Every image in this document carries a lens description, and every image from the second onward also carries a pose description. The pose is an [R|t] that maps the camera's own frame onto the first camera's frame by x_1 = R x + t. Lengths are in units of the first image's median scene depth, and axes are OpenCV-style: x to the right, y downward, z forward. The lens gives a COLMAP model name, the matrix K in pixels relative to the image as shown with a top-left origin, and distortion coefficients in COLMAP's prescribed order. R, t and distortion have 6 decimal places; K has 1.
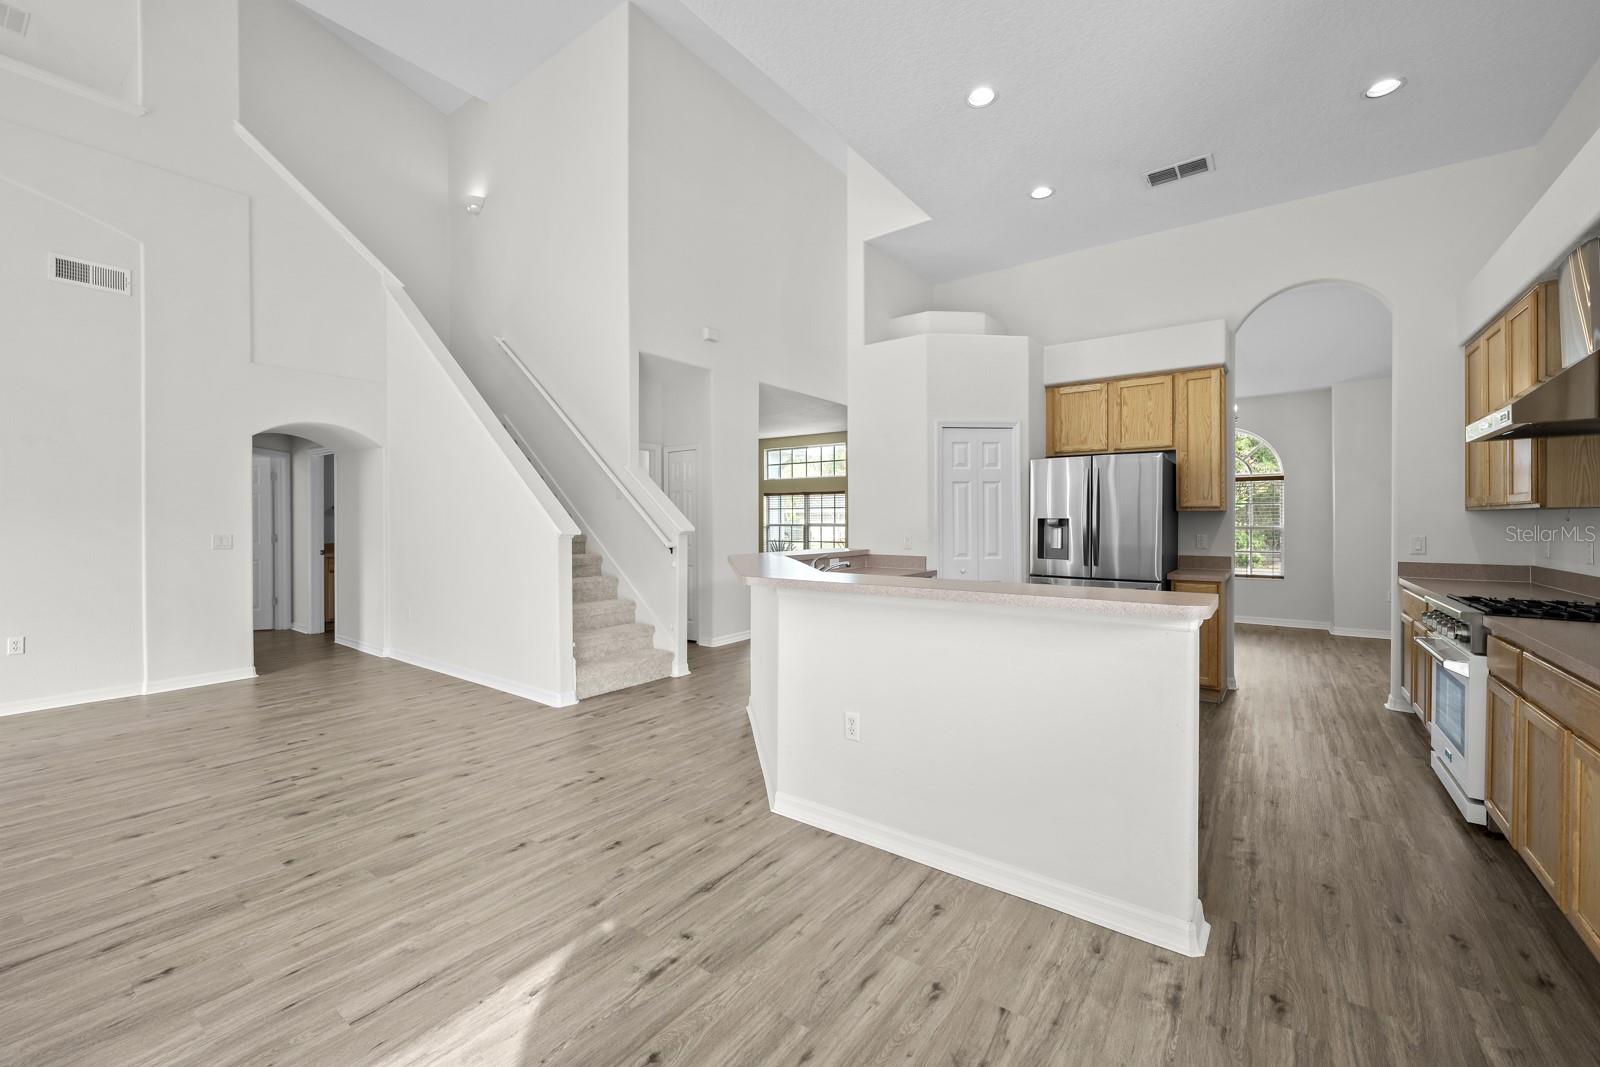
lens RADIAL K [[647.7, 0, 794.8], [0, 647.7, 530.8], [0, 0, 1]] dist [0.001312, -0.000087]
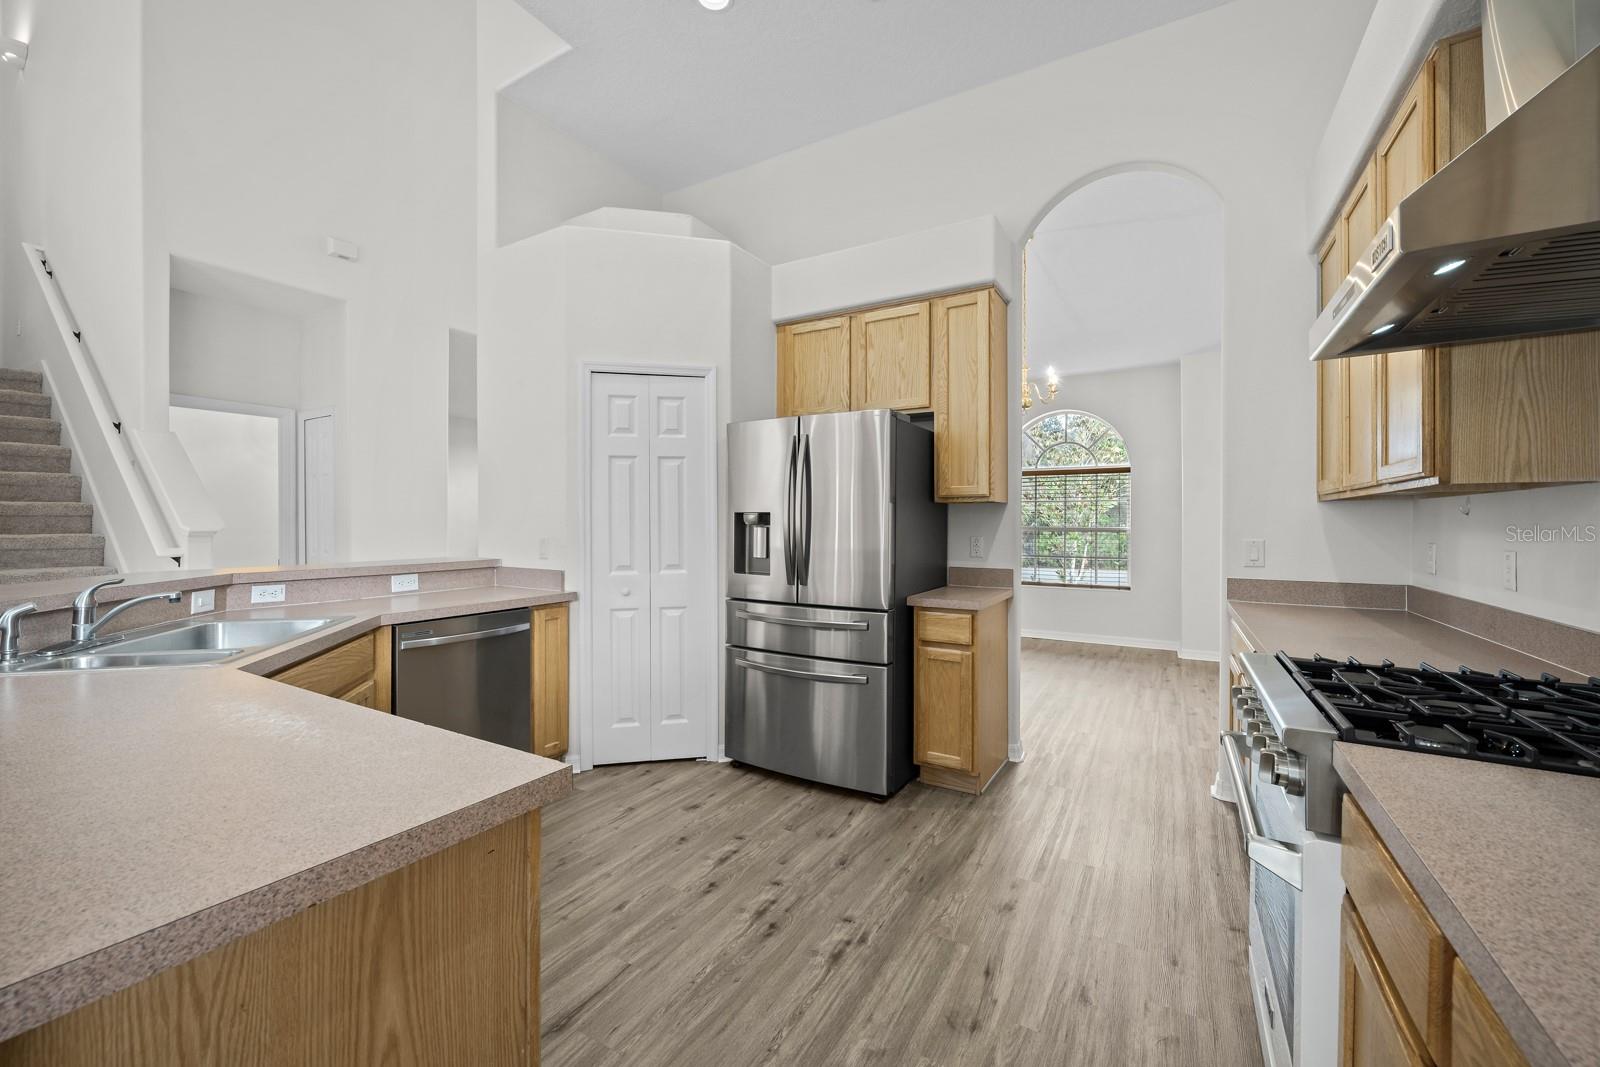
lens RADIAL K [[635.4, 0, 800.0], [0, 635.4, 533.5], [0, 0, 1]] dist [-0.002427, 0.000011]
pose [[0.994493, 0.001978, 0.104784, 0.379160], [-0.002071, 0.999998, 0.000776, 0.001810], [-0.104782, -0.000989, 0.994495, 0.353516]]
